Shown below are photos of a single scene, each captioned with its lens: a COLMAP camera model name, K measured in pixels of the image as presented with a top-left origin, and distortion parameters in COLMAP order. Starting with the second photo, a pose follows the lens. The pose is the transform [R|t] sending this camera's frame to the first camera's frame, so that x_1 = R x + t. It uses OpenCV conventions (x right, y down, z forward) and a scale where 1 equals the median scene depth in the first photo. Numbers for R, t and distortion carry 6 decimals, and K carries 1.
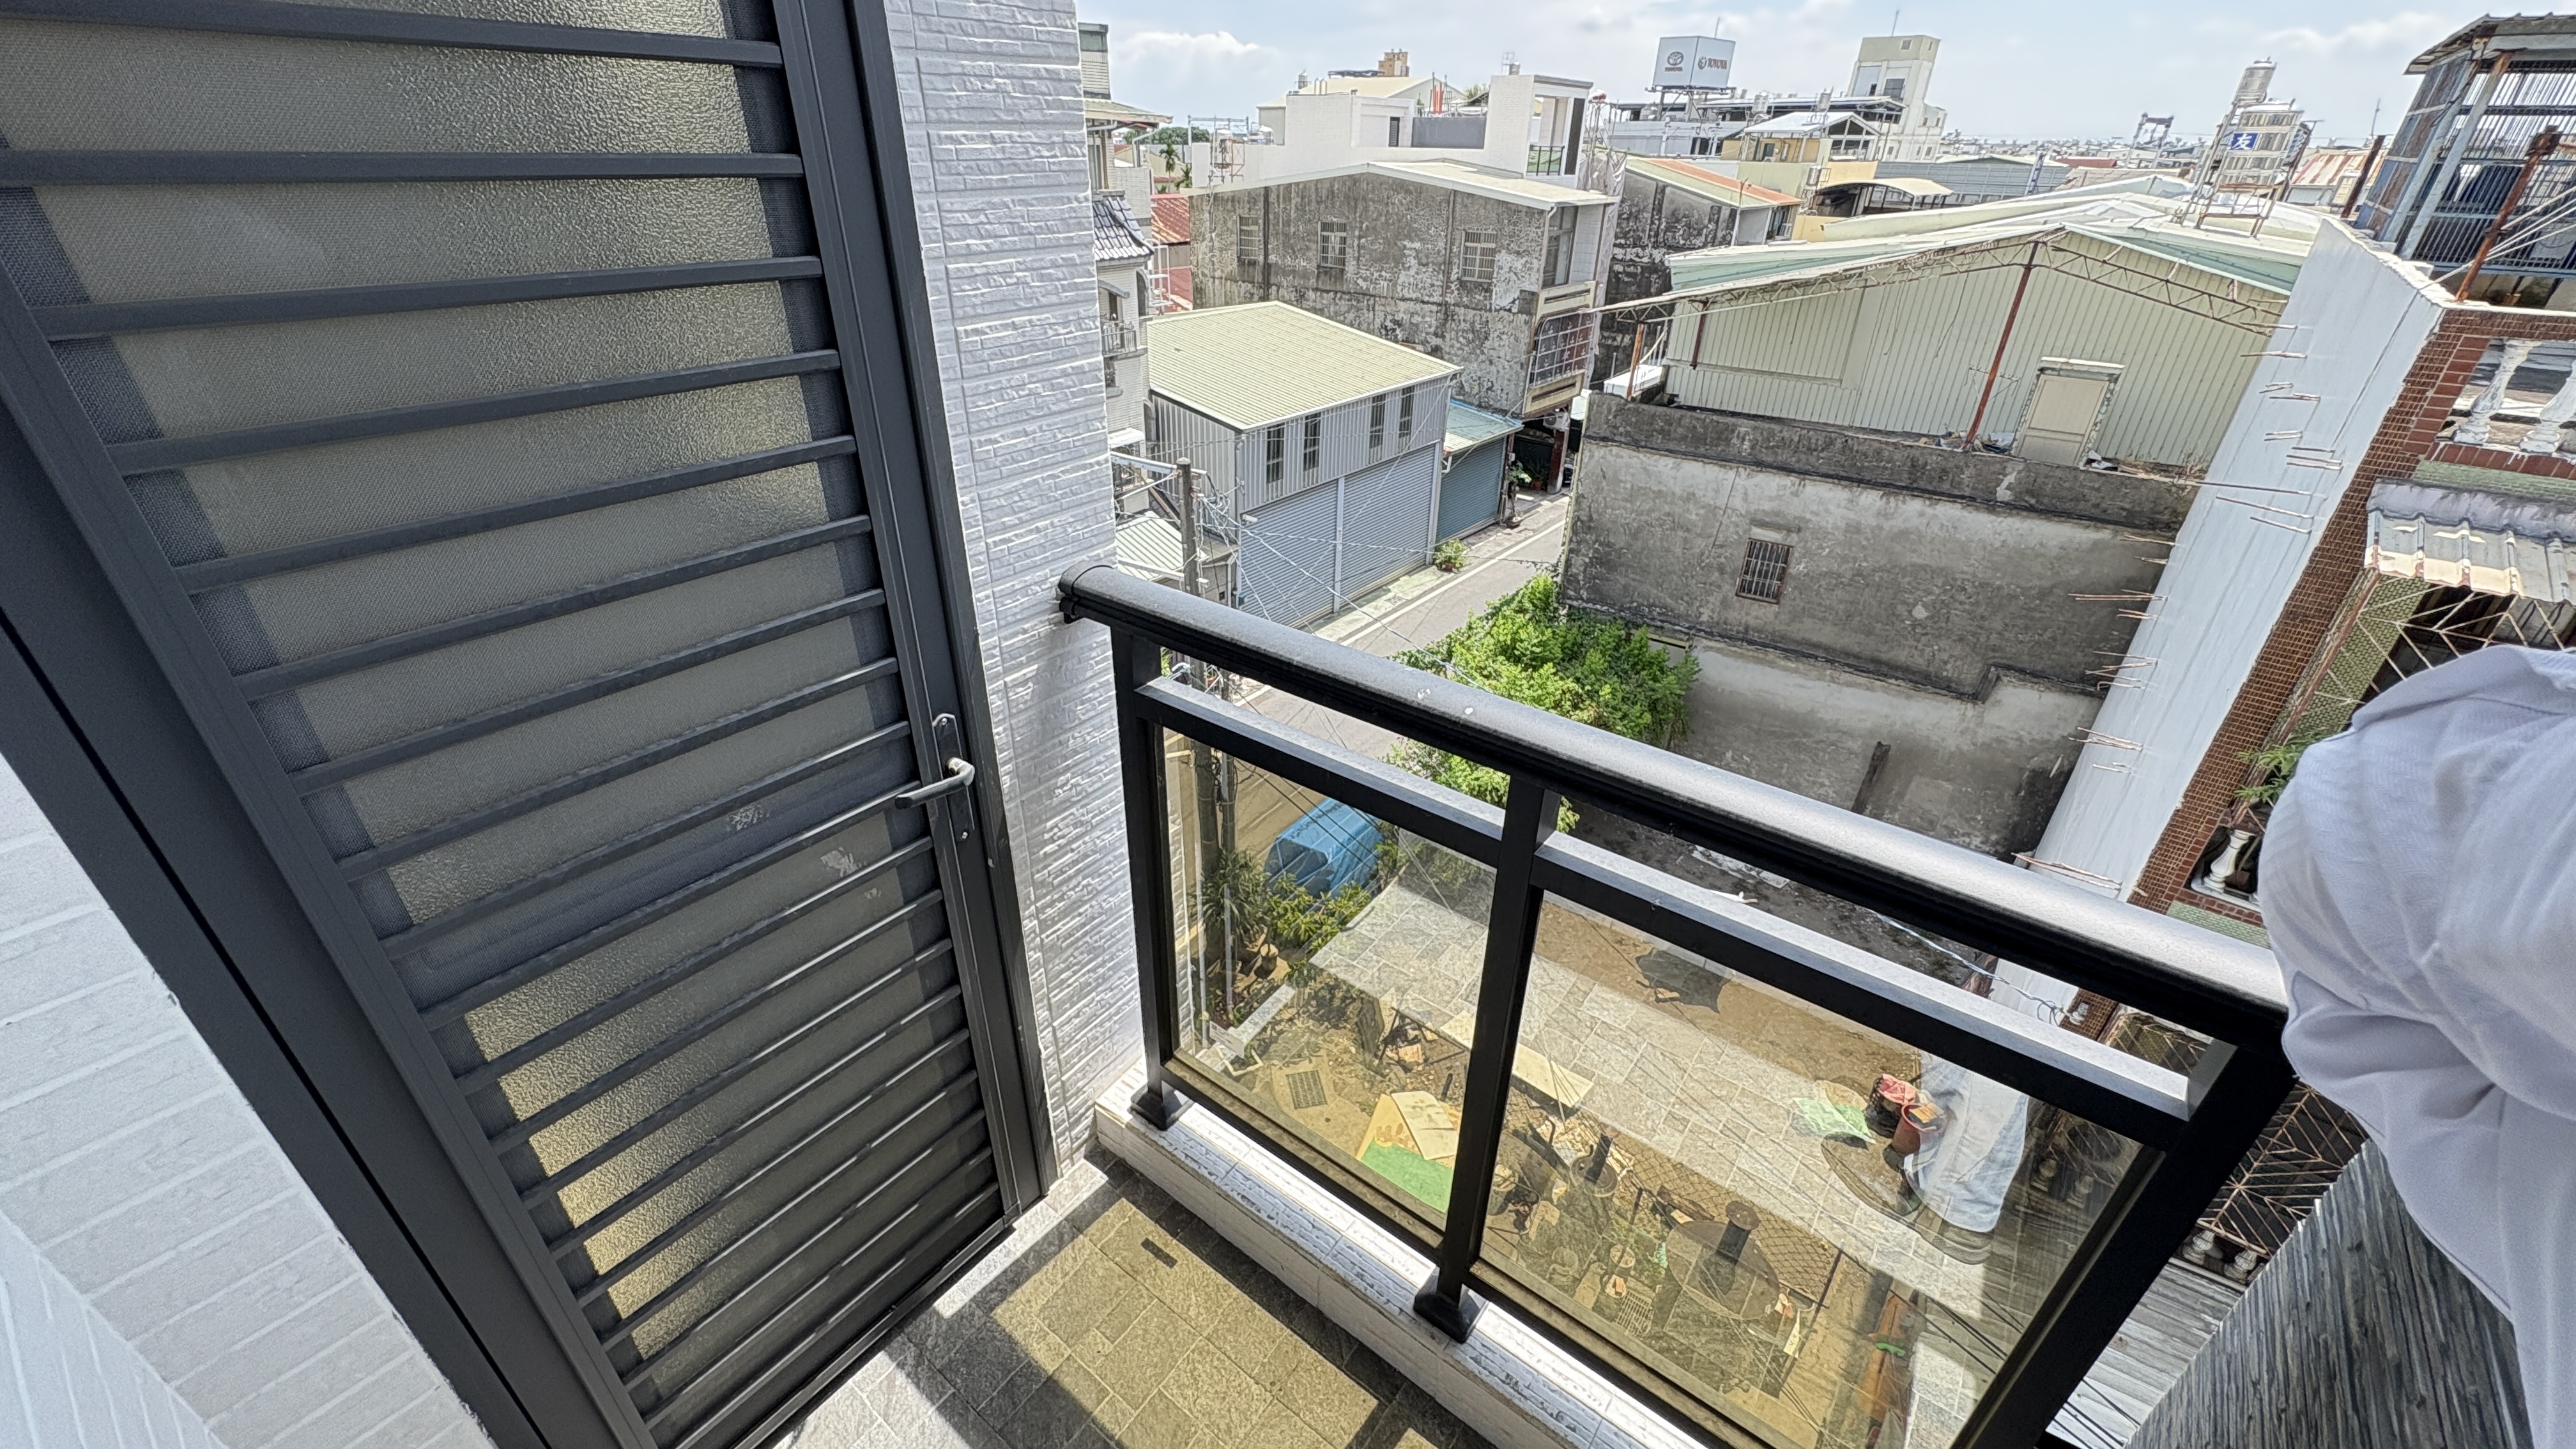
lens RADIAL K [[1030.1, 0, 1302.1], [0, 1030.1, 729.3], [0, 0, 1]] dist [0.002592, -0.001040]
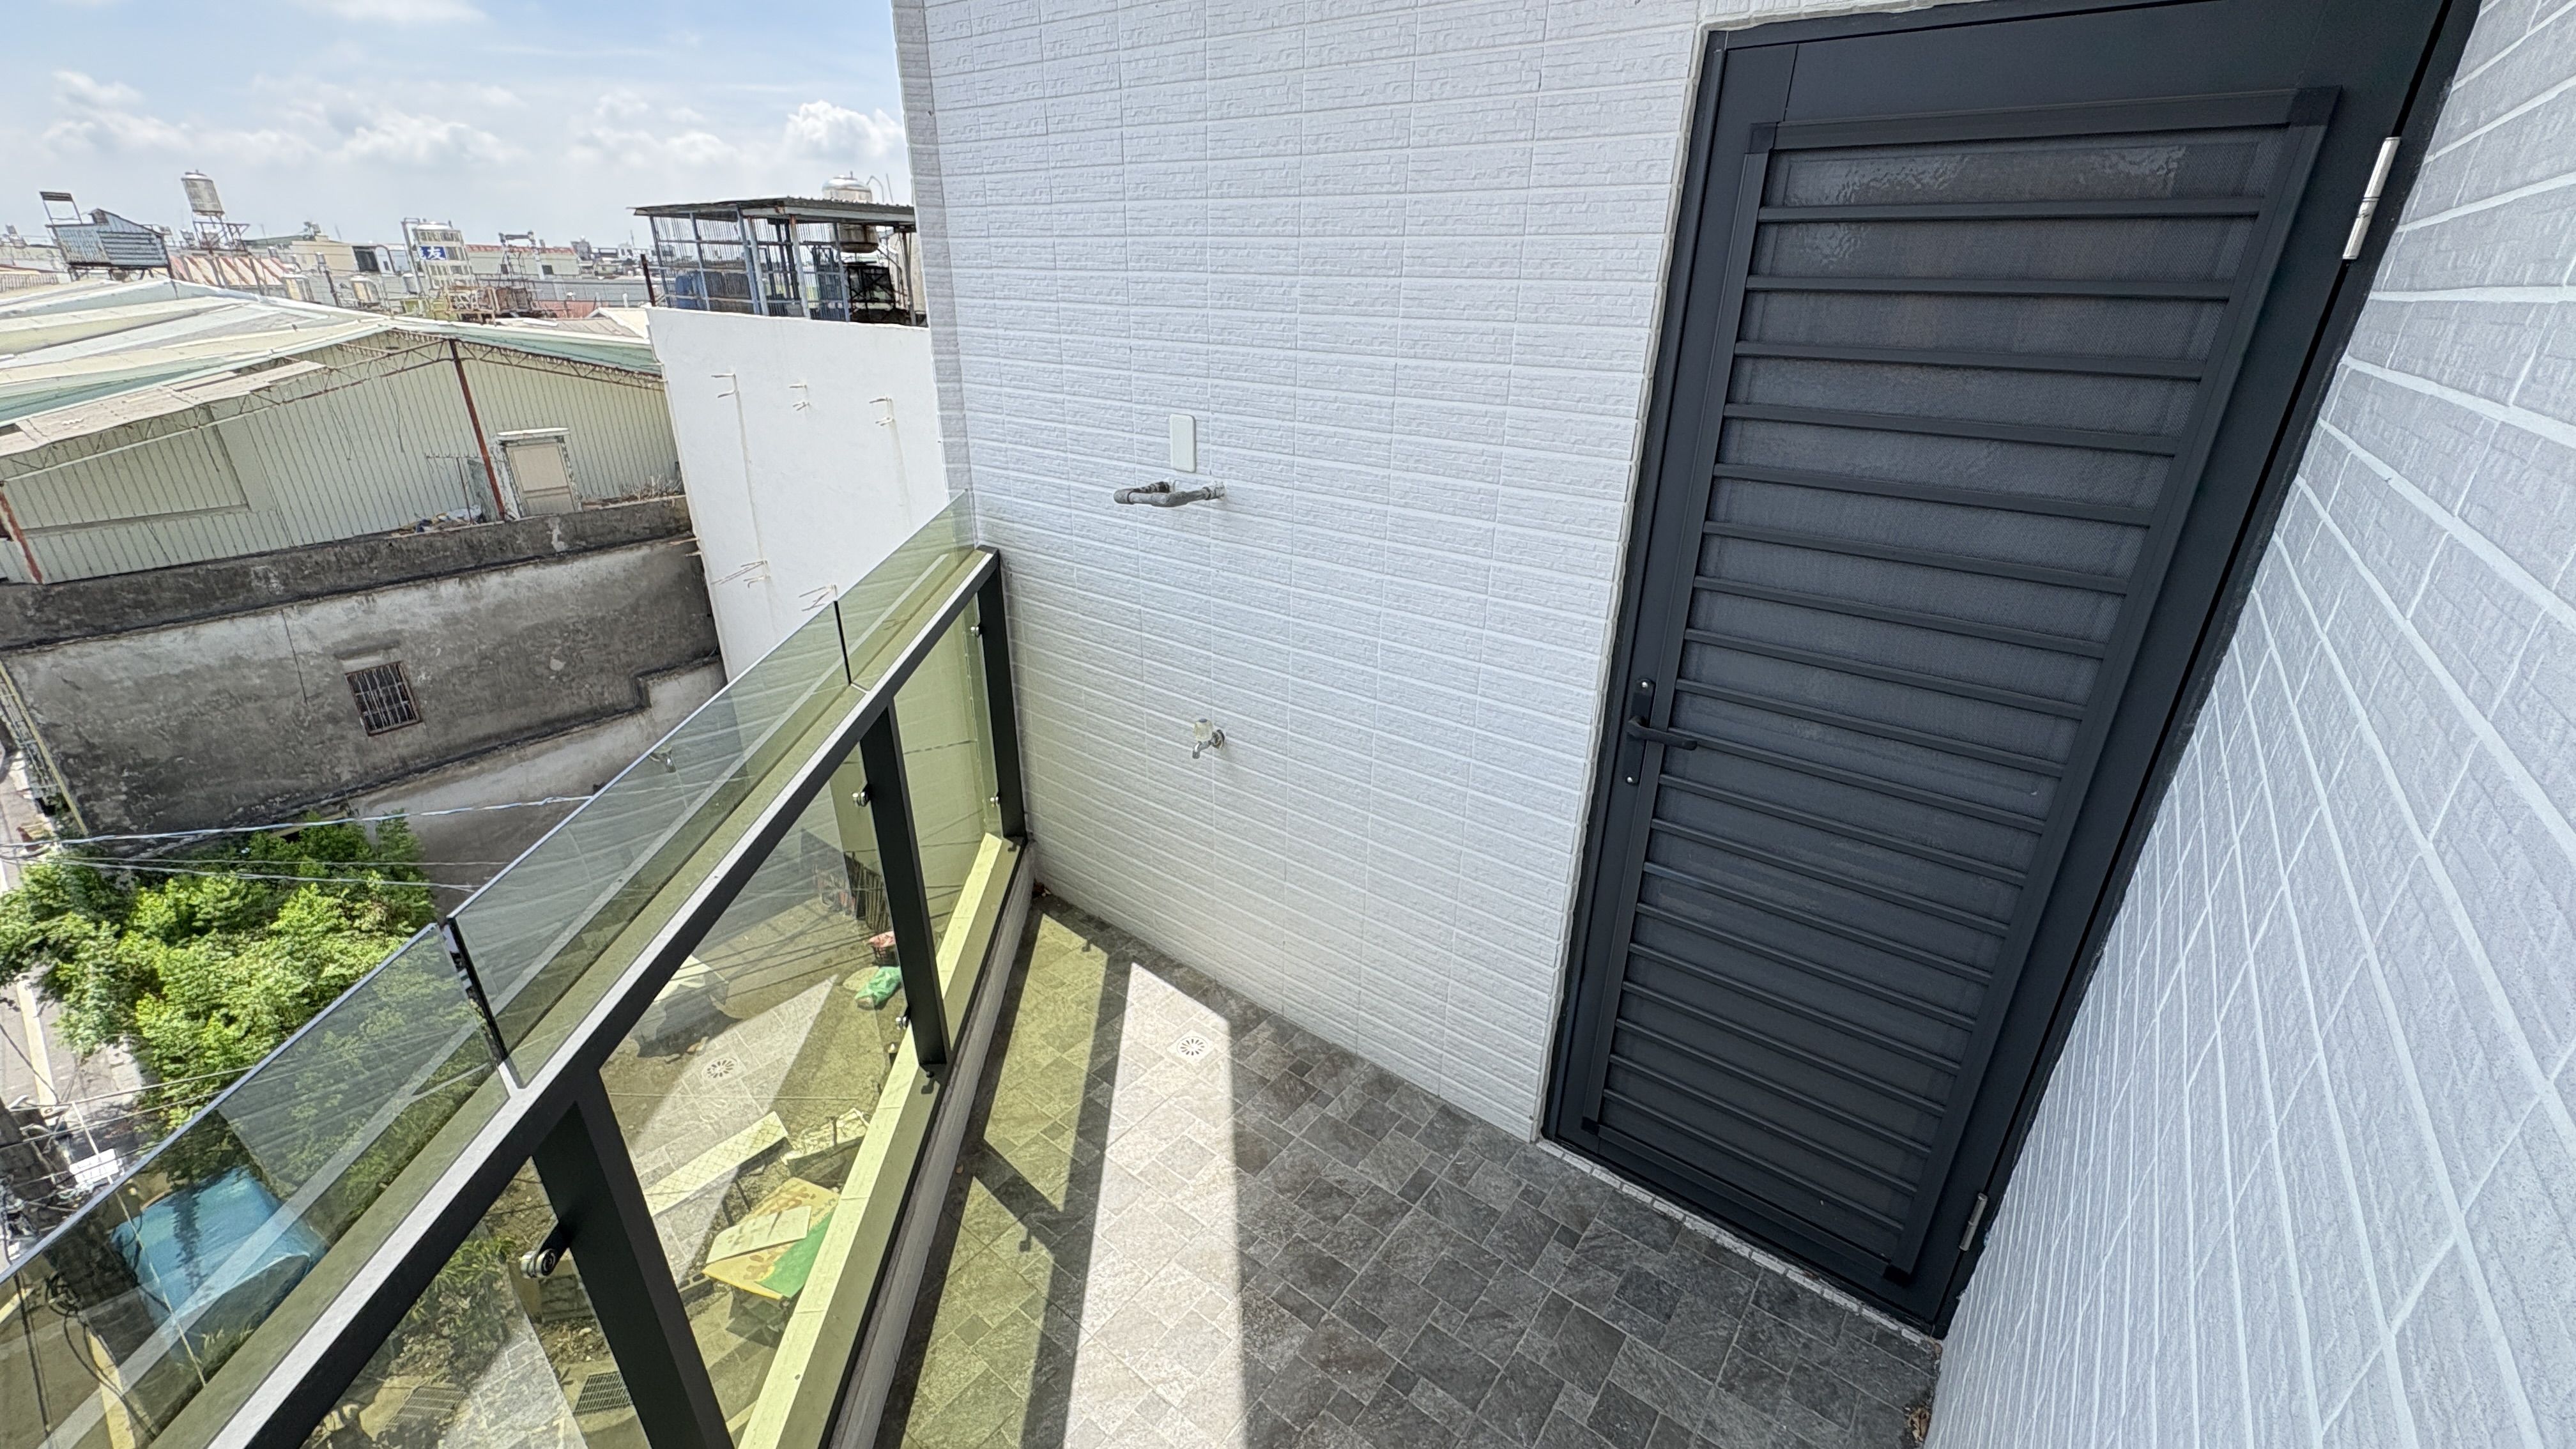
lens RADIAL K [[1030.1, 0, 1290.9], [0, 1030.1, 734.5], [0, 0, 1]] dist [0.002592, -0.001040]
pose [[0.003029, -0.417367, 0.908733, -0.413607], [0.483534, 0.796051, 0.364002, -0.073060], [-0.875320, 0.438301, 0.204223, 0.116703]]
